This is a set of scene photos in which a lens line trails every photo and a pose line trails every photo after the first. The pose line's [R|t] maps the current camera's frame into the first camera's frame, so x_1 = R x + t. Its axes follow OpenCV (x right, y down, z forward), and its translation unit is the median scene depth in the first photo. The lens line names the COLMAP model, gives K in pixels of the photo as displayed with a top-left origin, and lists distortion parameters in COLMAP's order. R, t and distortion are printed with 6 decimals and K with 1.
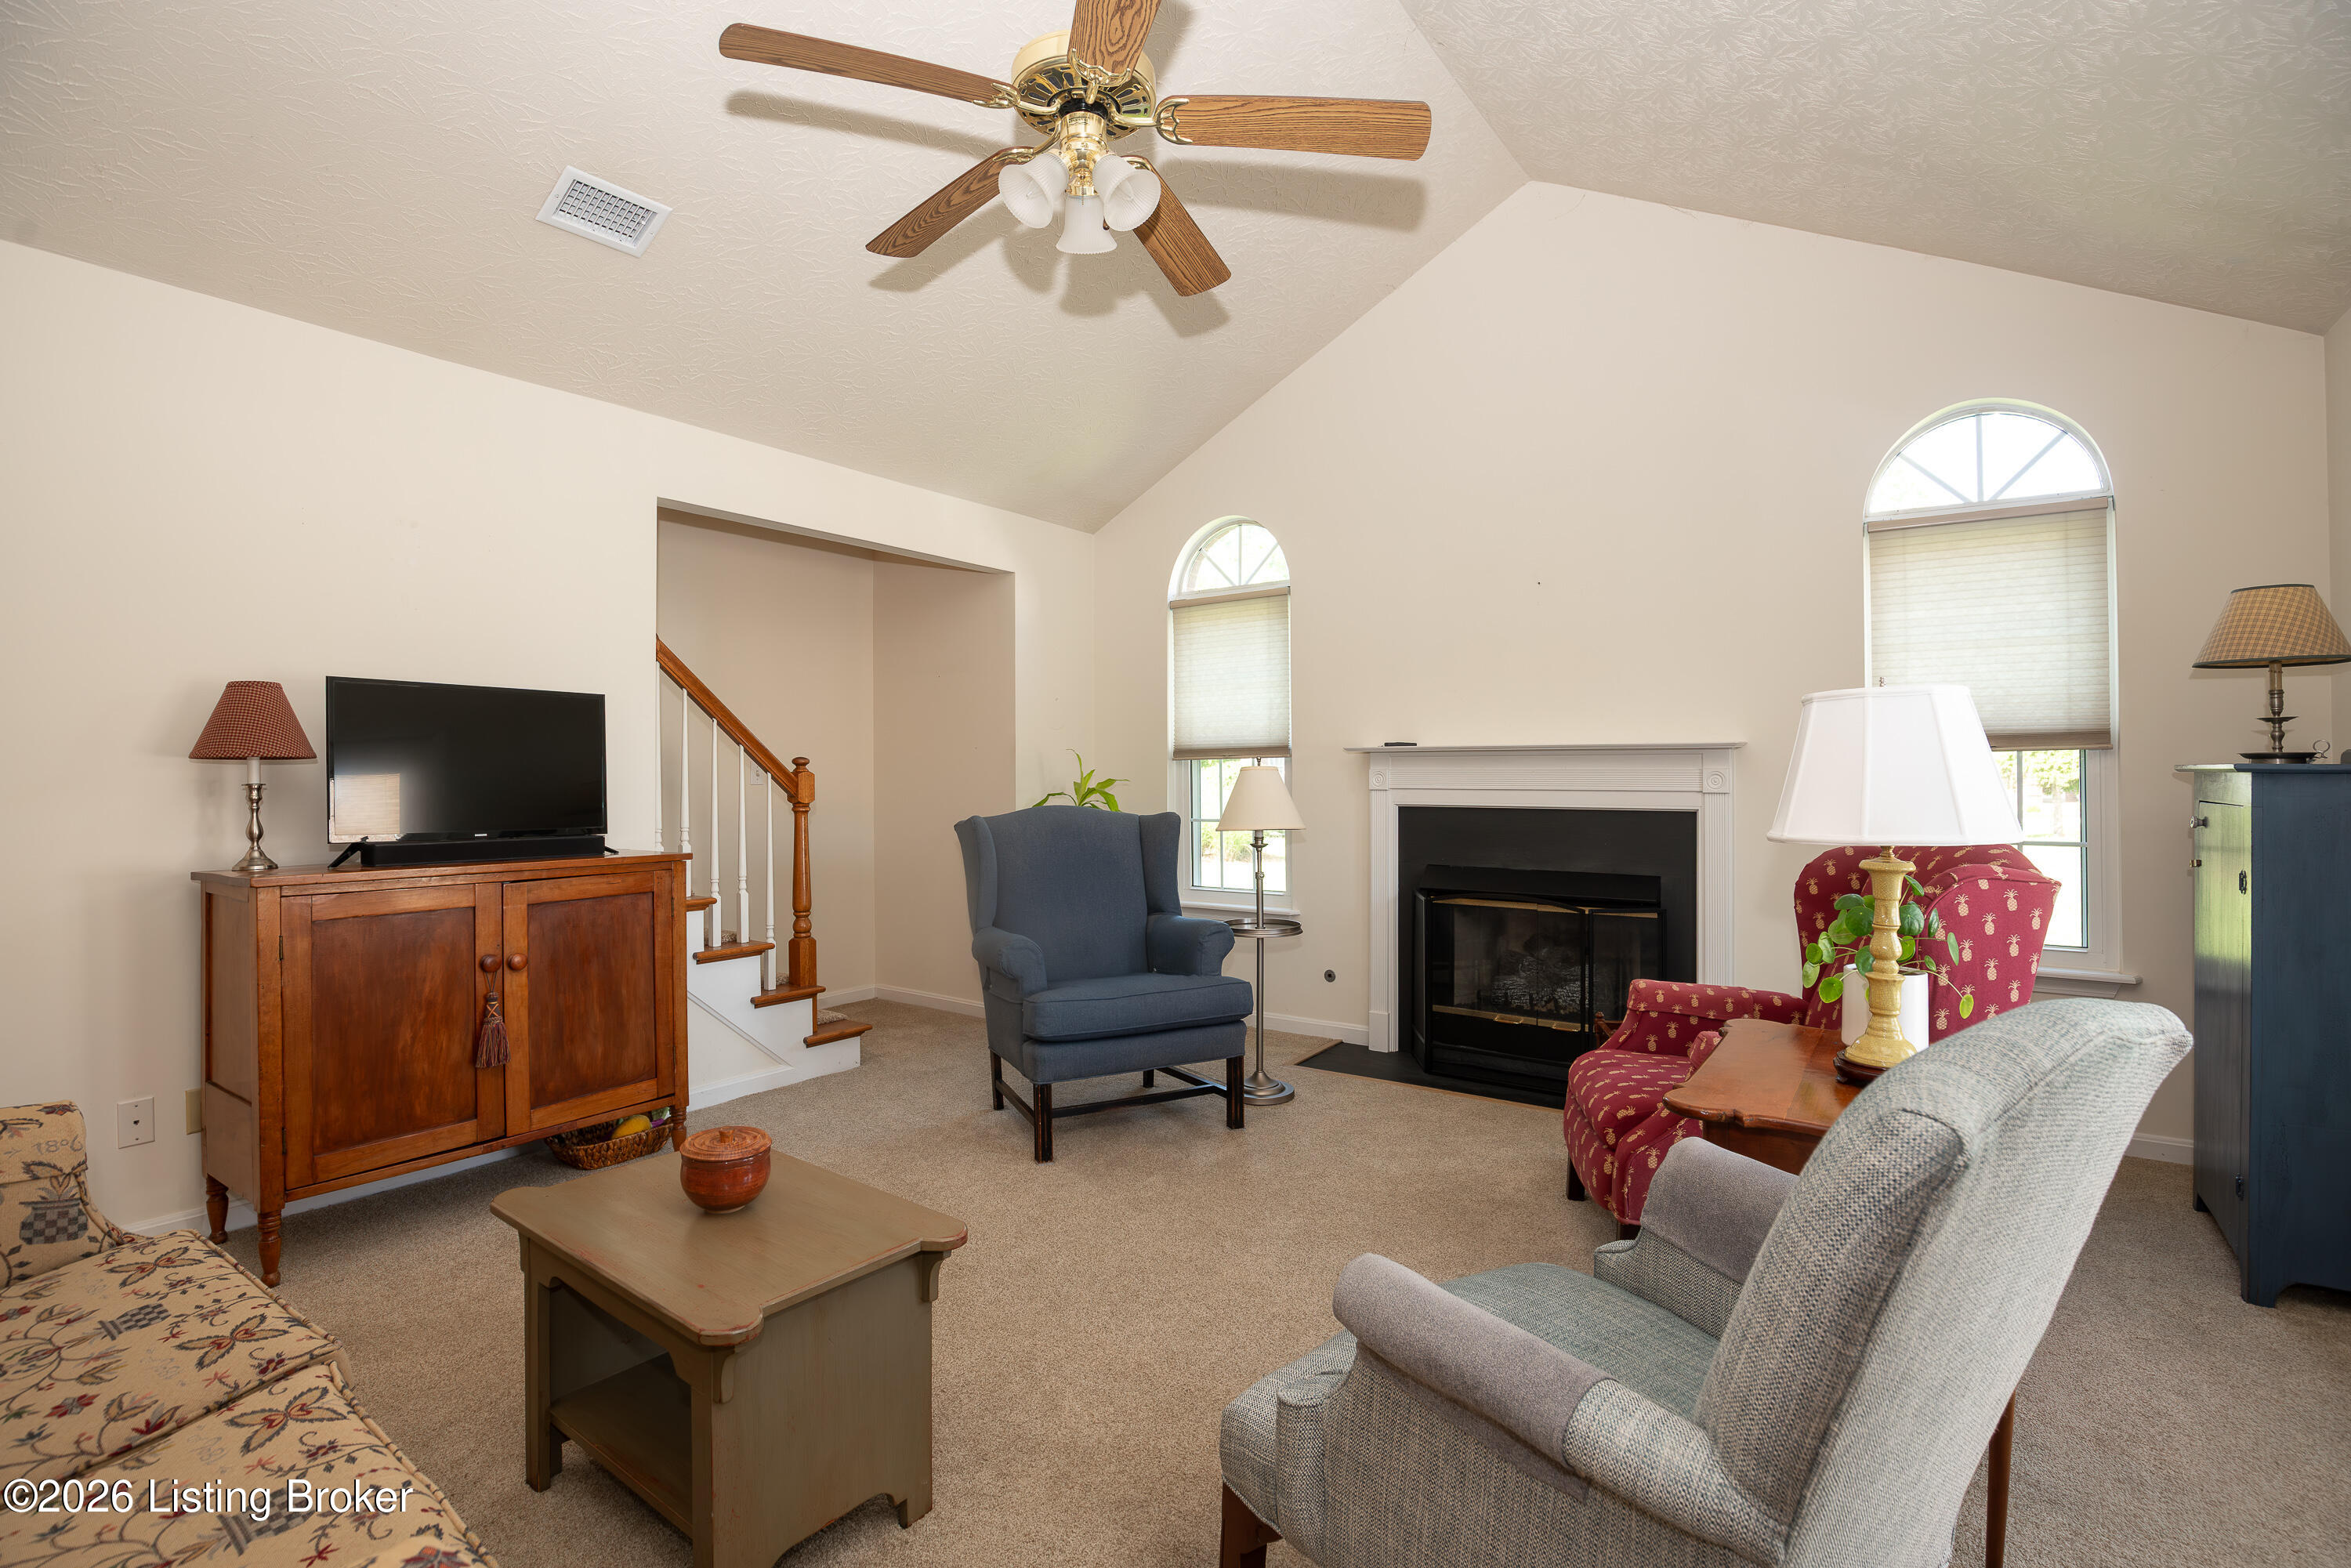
lens RADIAL K [[1110.3, 0, 1175.5], [0, 1110.3, 784.0], [0, 0, 1]] dist [-0.039944, -0.000563]
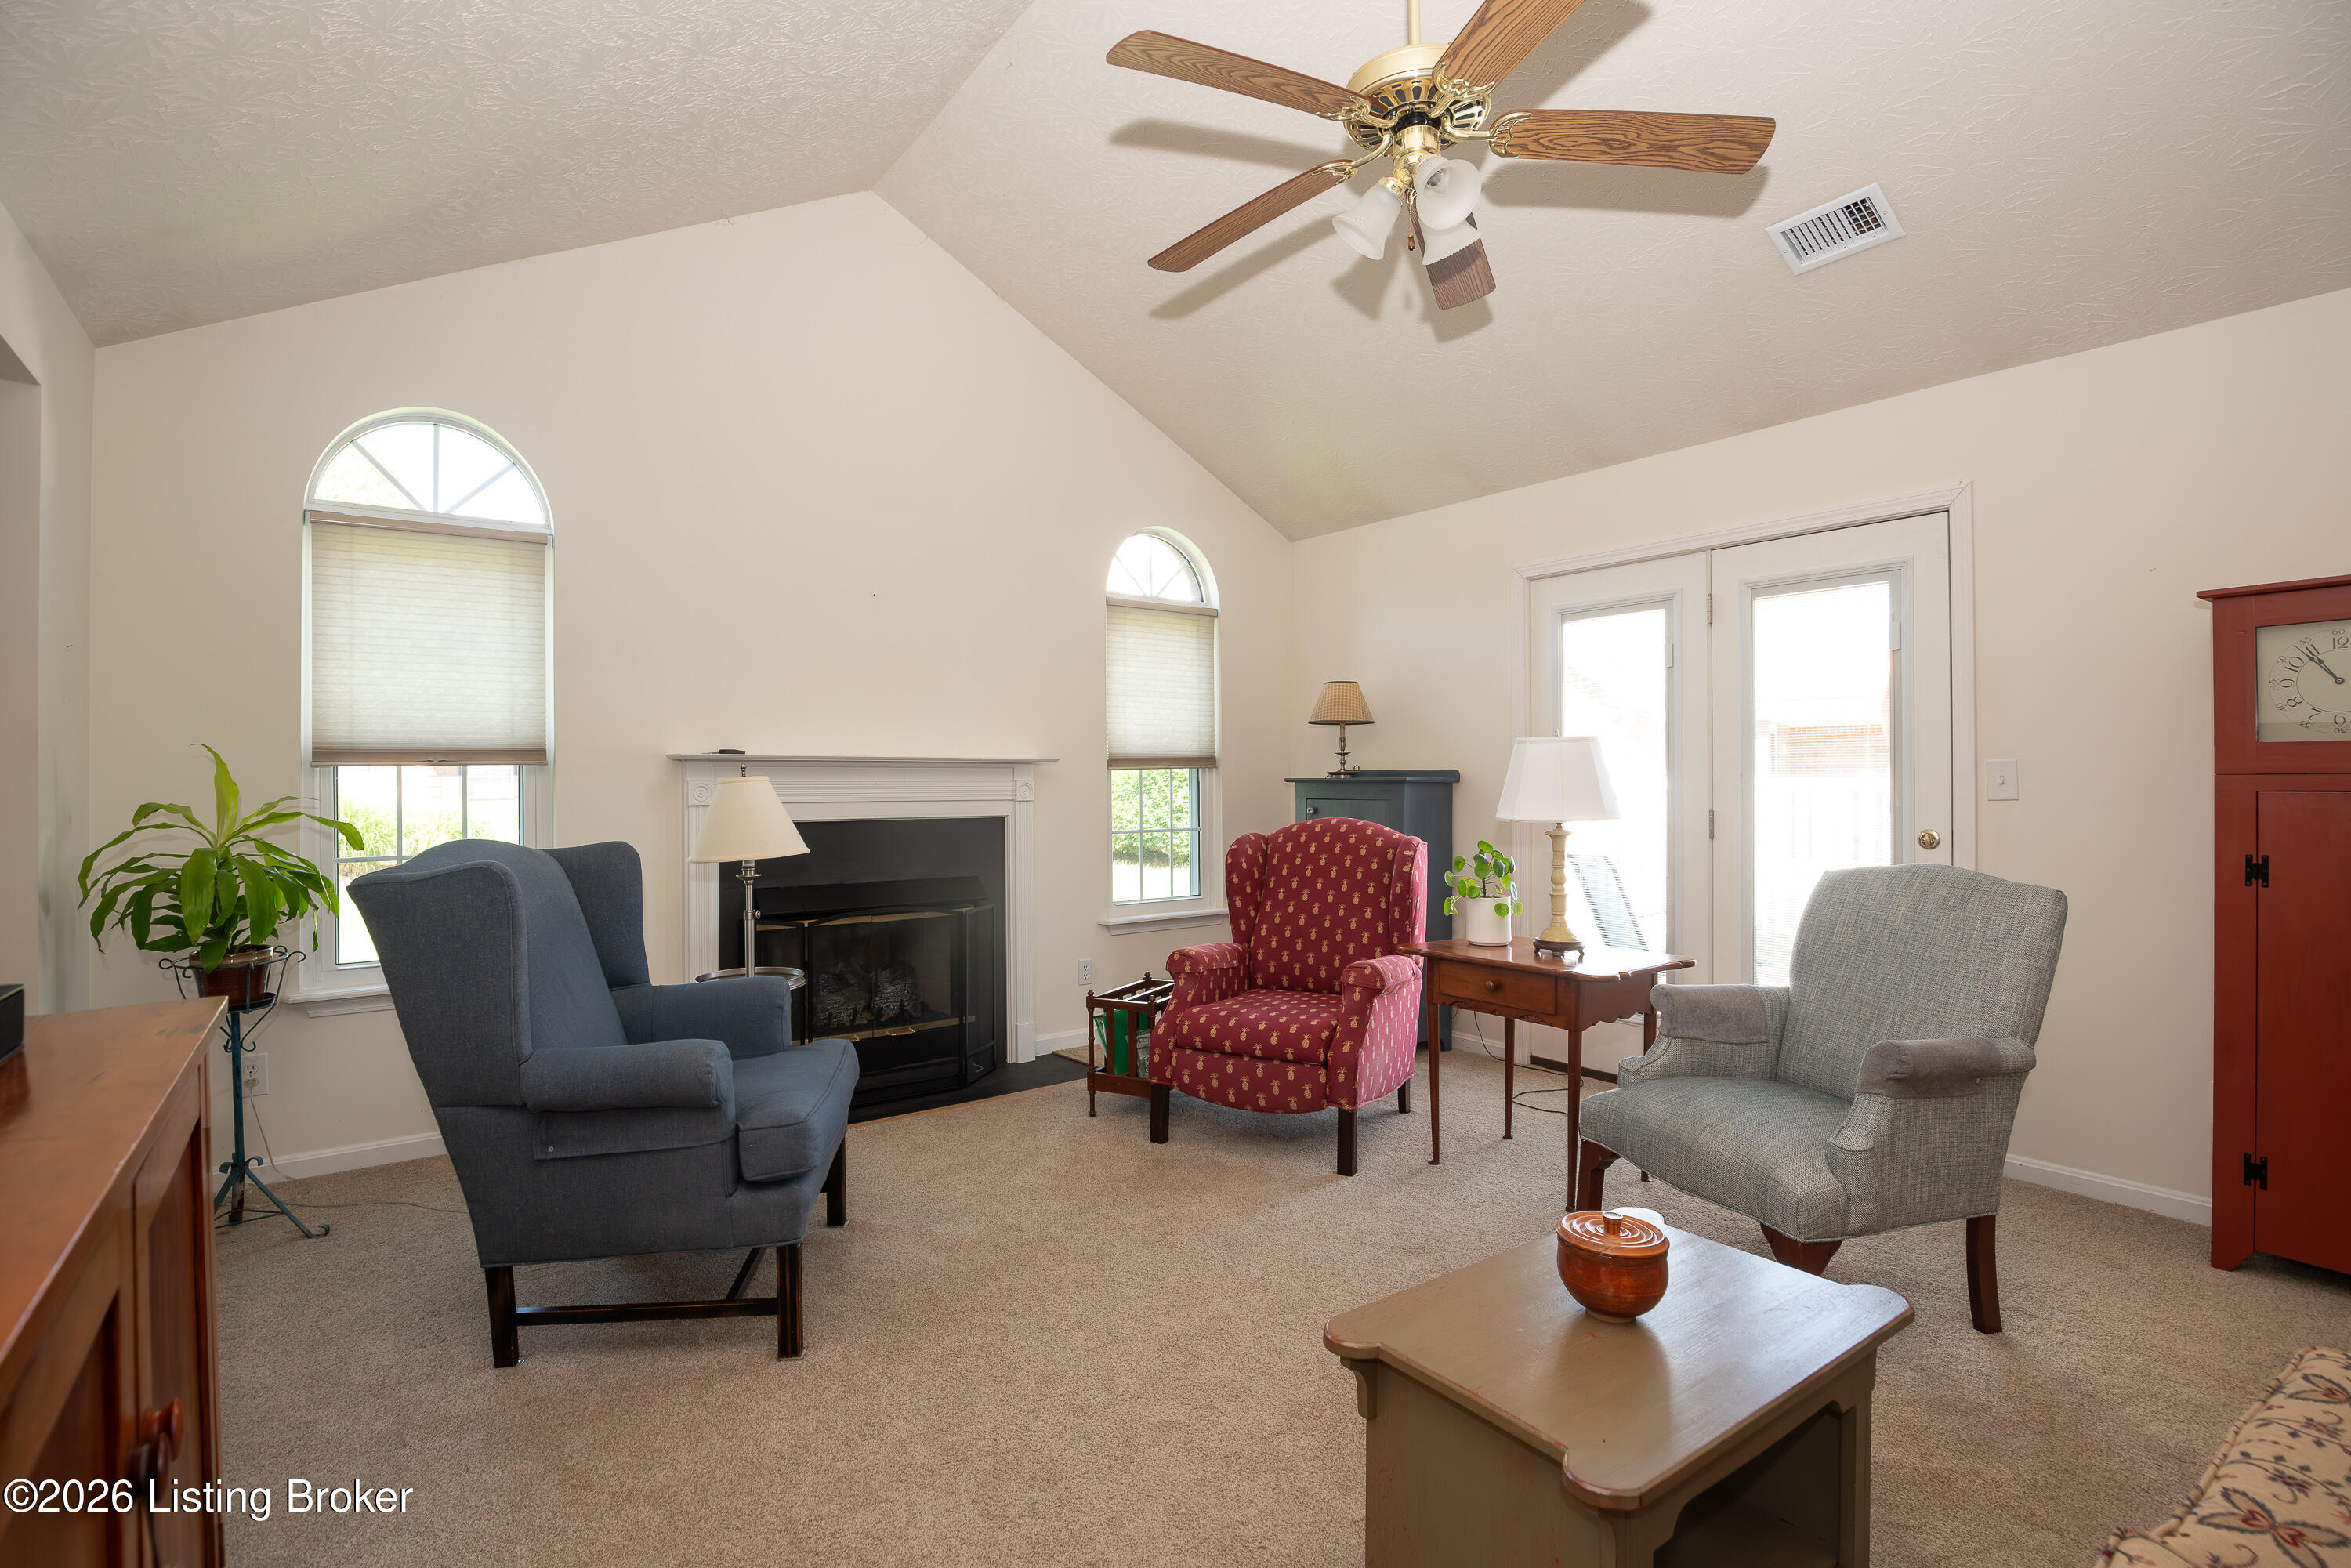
lens RADIAL K [[1108.7, 0, 1165.8], [0, 1108.7, 782.3], [0, 0, 1]] dist [-0.004452, -0.000073]
pose [[0.306177, -0.002481, 0.951971, -0.657978], [0.011312, 0.999935, -0.001032, -0.009226], [-0.951907, 0.011085, 0.306186, 0.526347]]
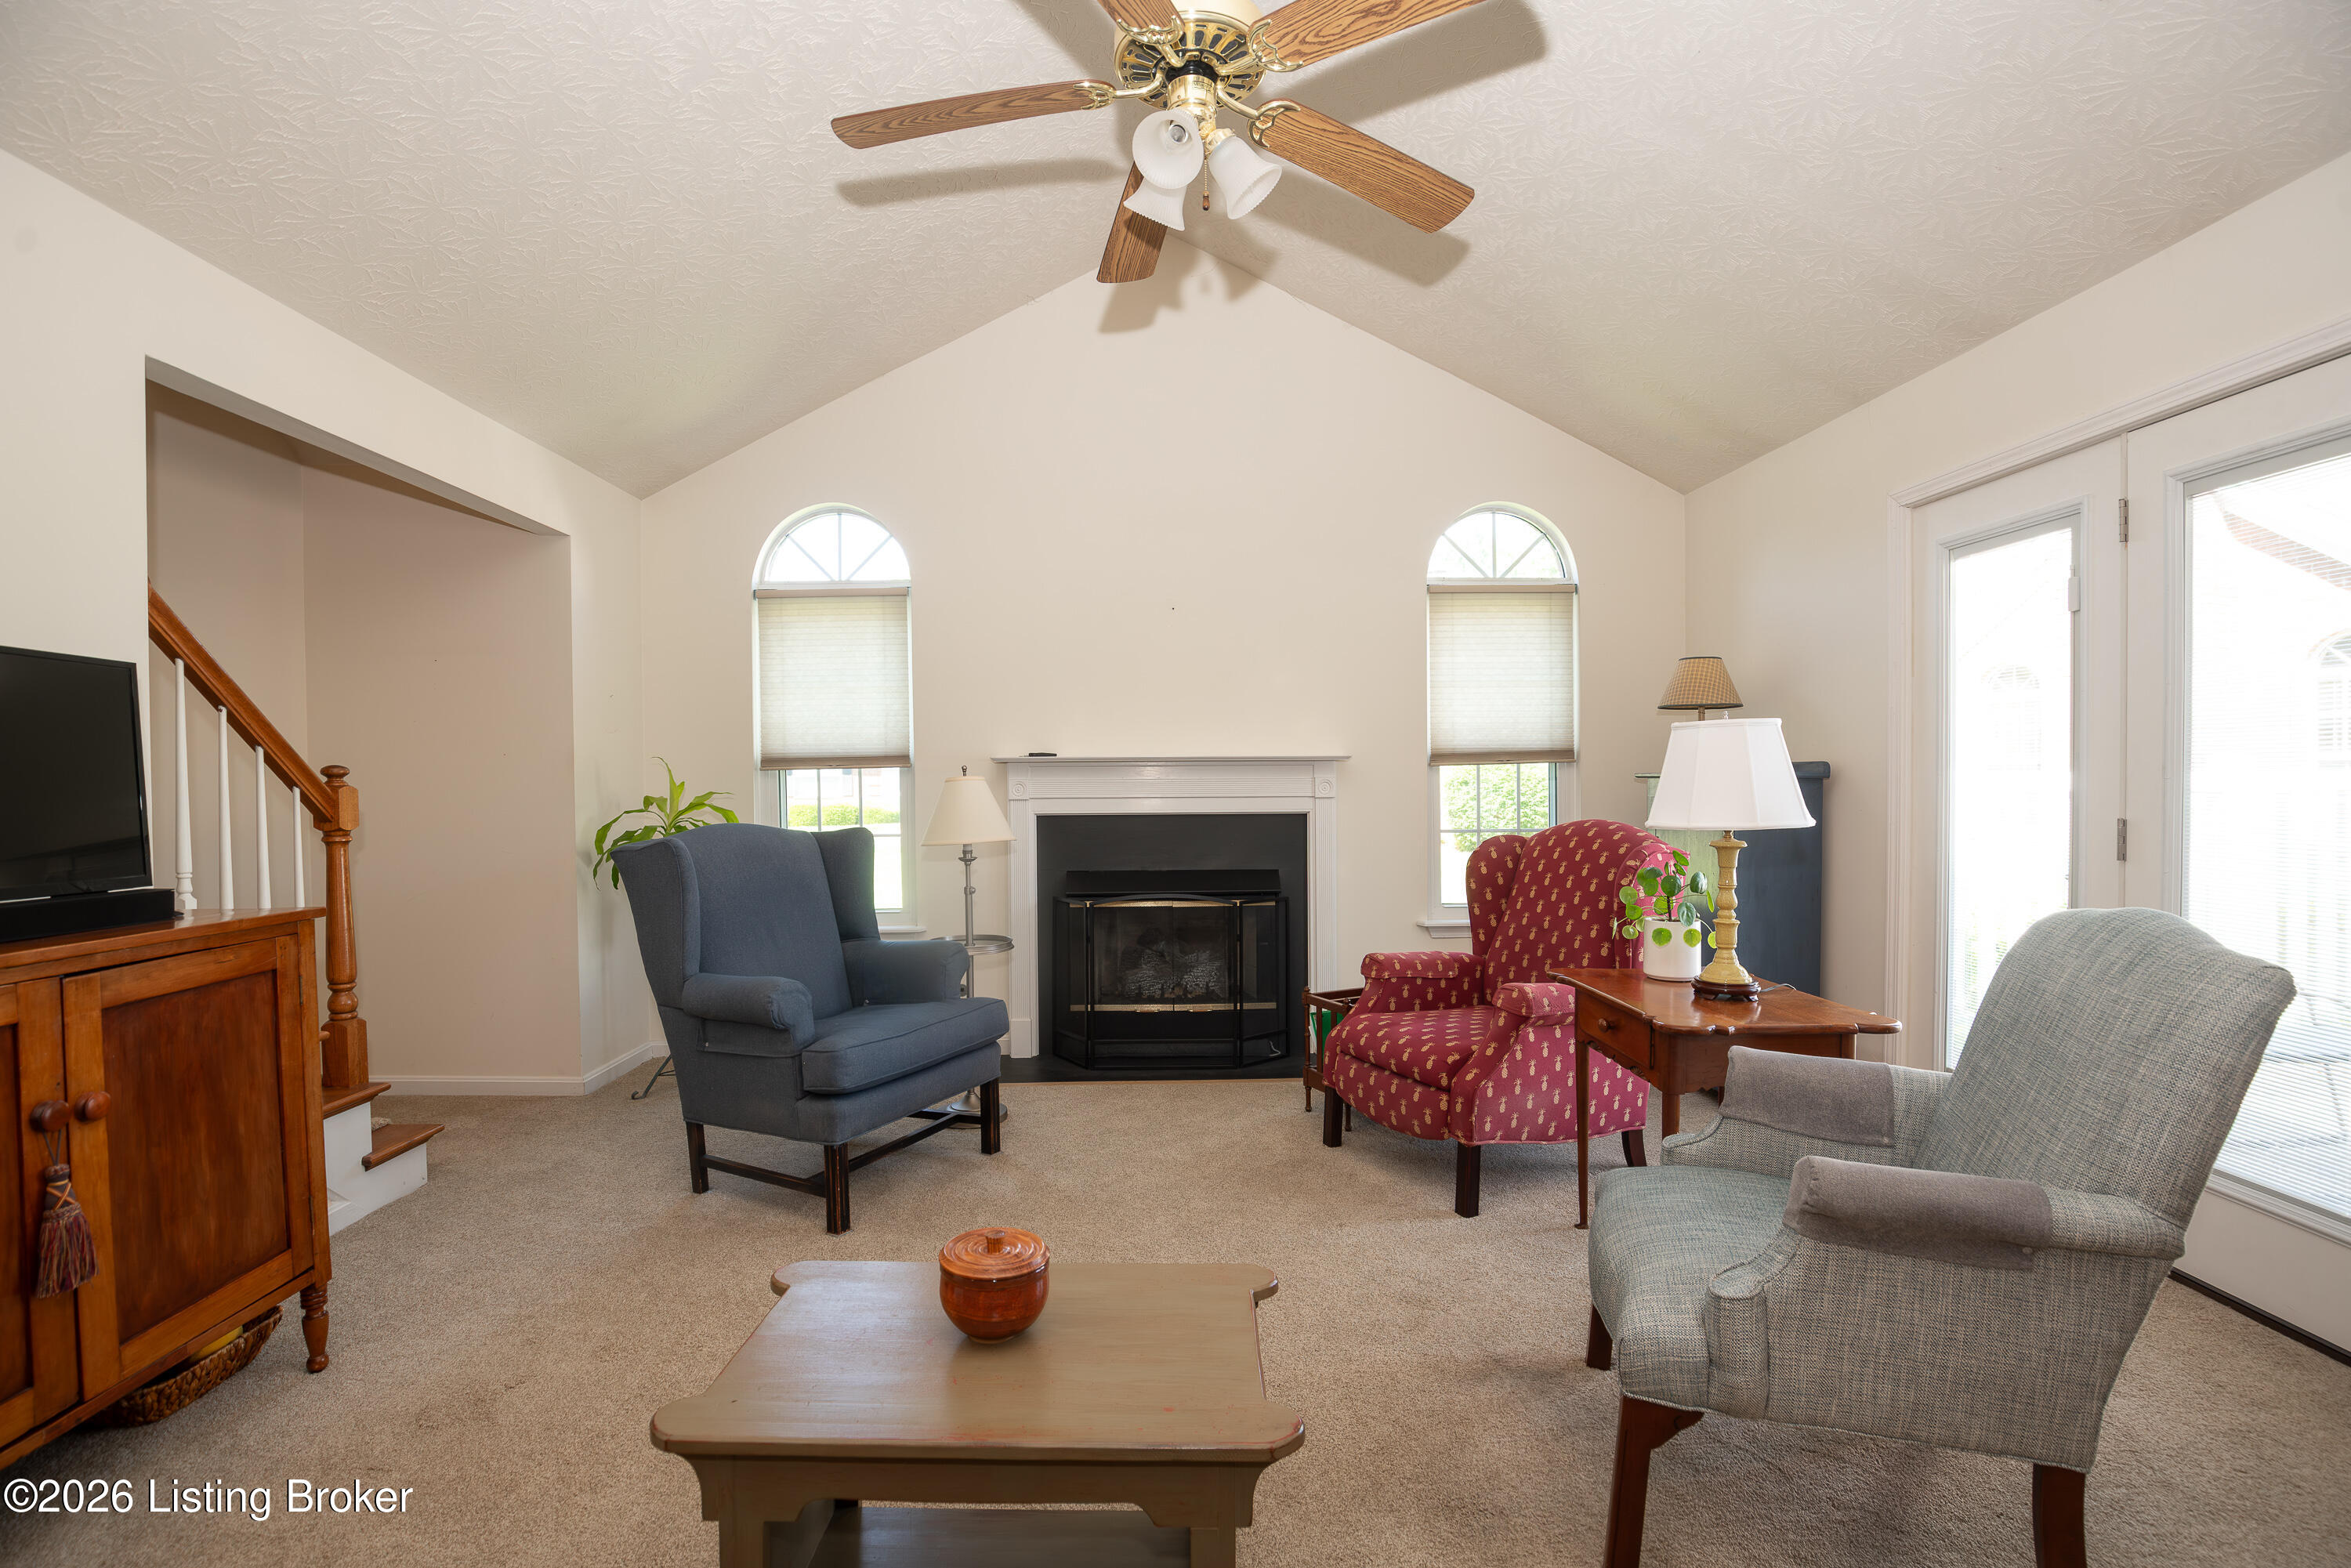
lens RADIAL K [[1100.8, 0, 1188.8], [0, 1100.8, 813.1], [0, 0, 1]] dist [-0.025015, 0.000683]
pose [[0.796829, -0.022381, 0.603790, -0.385133], [0.011909, 0.999701, 0.021340, -0.002489], [-0.604087, -0.009814, 0.796858, 0.141046]]
